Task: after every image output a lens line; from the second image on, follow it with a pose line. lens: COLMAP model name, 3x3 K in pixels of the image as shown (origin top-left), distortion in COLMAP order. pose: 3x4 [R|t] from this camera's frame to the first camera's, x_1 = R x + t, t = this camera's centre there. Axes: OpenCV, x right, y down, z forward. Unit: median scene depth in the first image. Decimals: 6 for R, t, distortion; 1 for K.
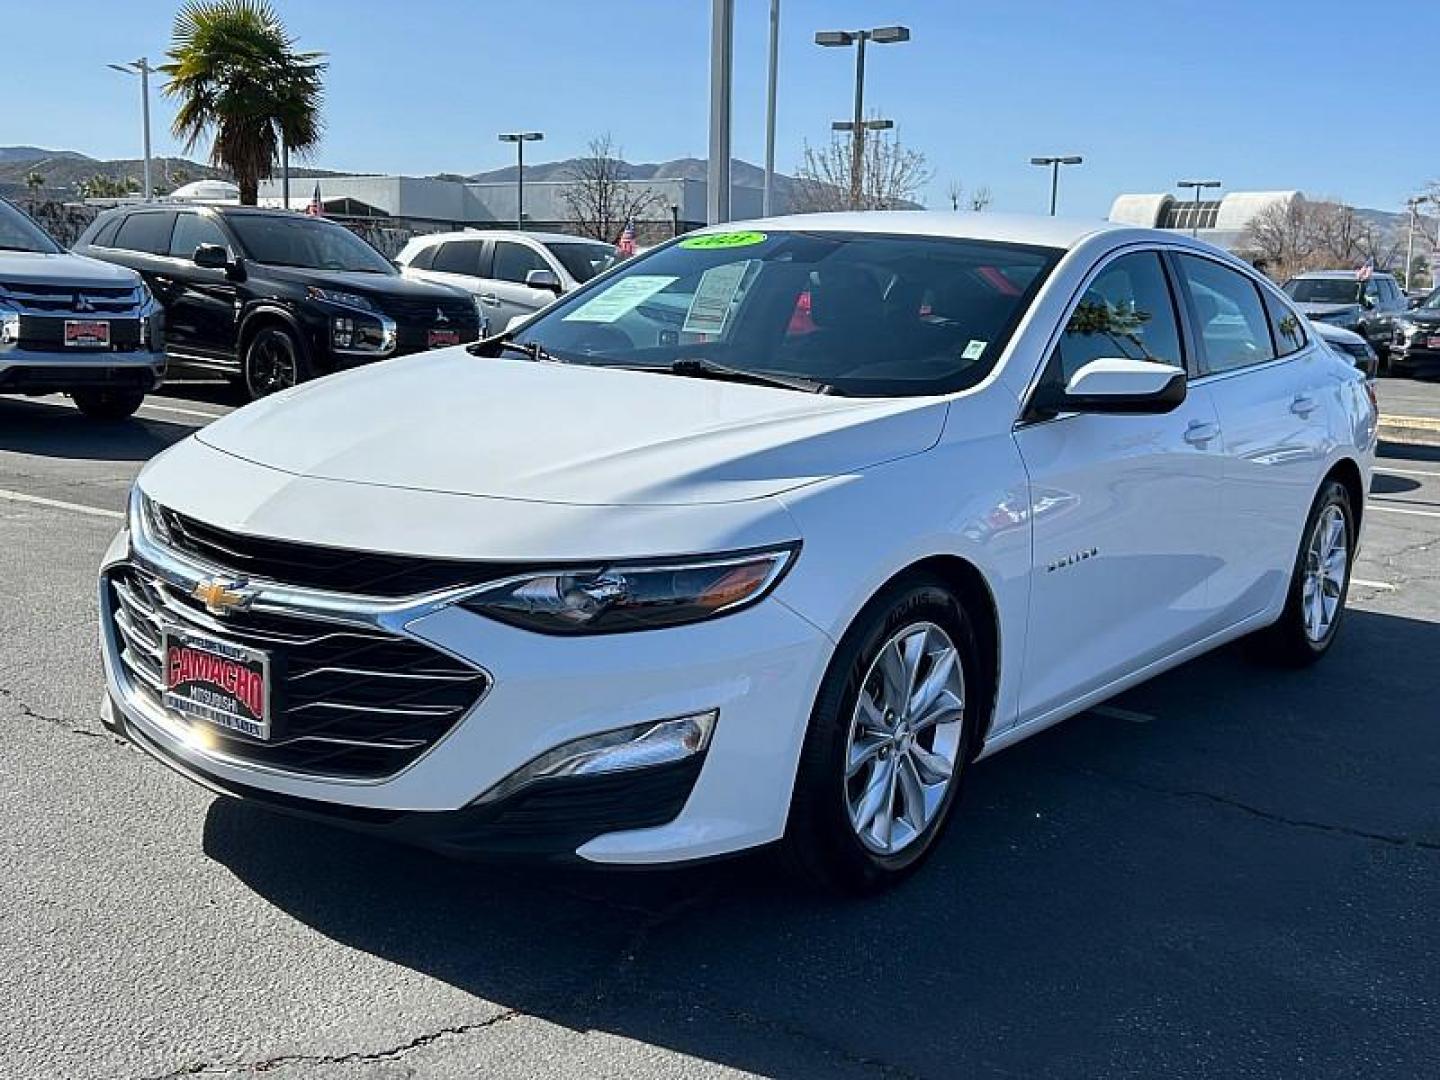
lens RADIAL K [[1673.9, 0, 722.8], [0, 1673.9, 539.1], [0, 0, 1]] dist [-0.013419, 0.000000]
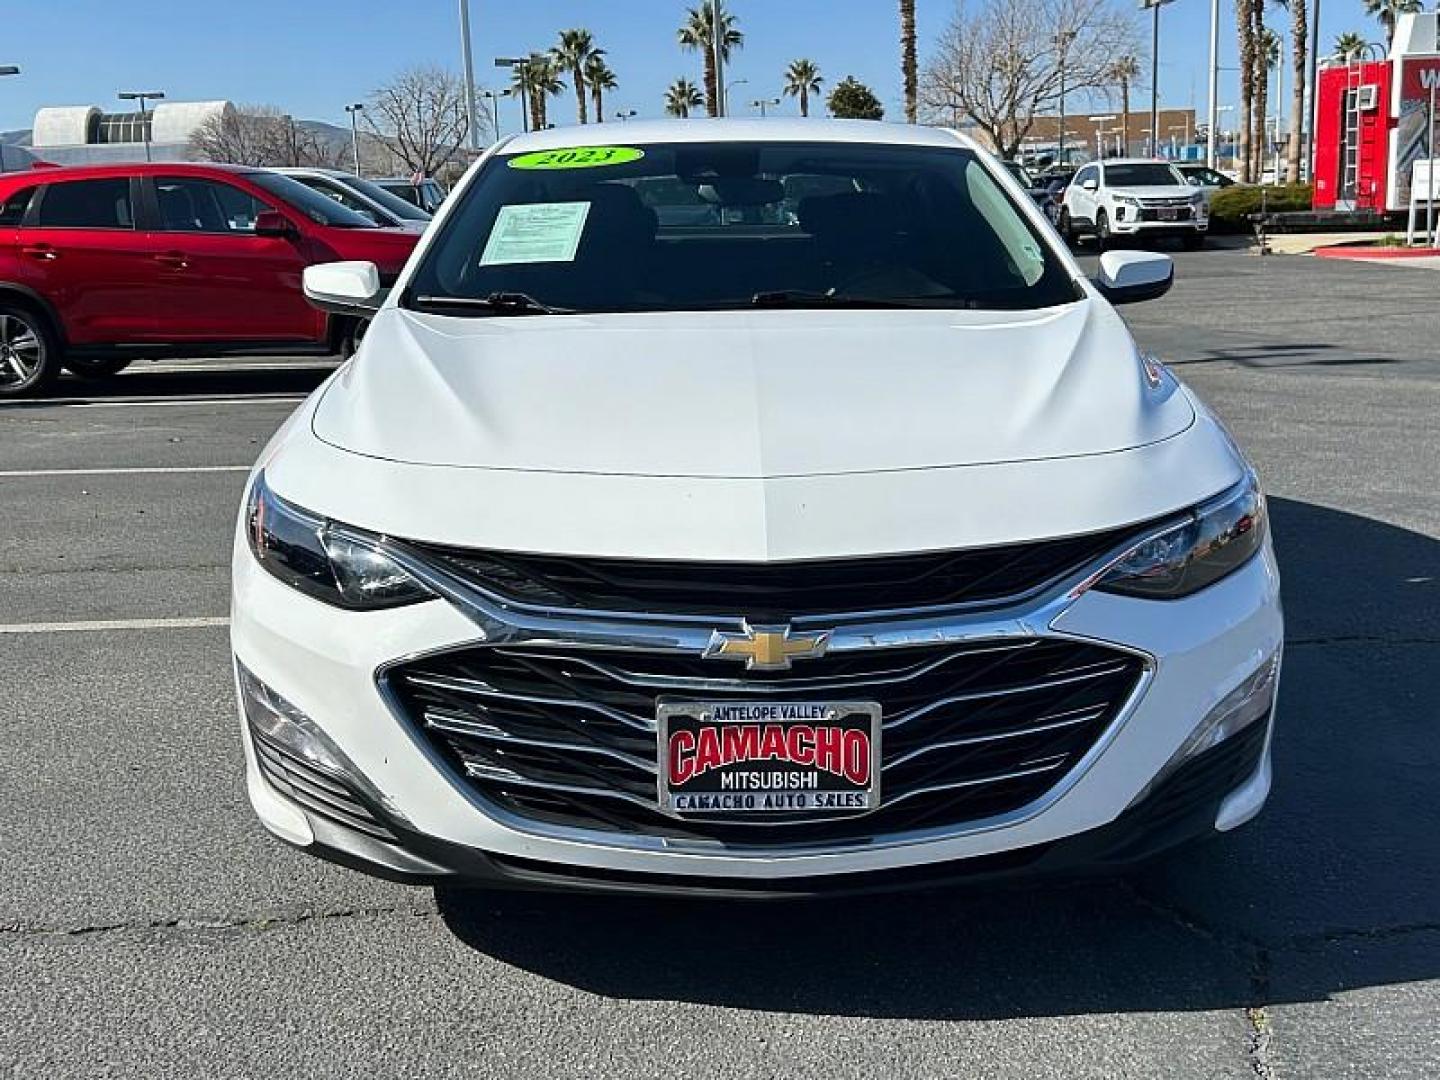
lens RADIAL K [[1673.9, 0, 721.1], [0, 1673.9, 539.3], [0, 0, 1]] dist [-0.013419, 0.000000]
pose [[0.768667, -0.176543, 0.614804, -0.091811], [0.145046, 0.984228, 0.101279, -0.011035], [-0.622987, 0.011325, 0.782150, 0.049617]]
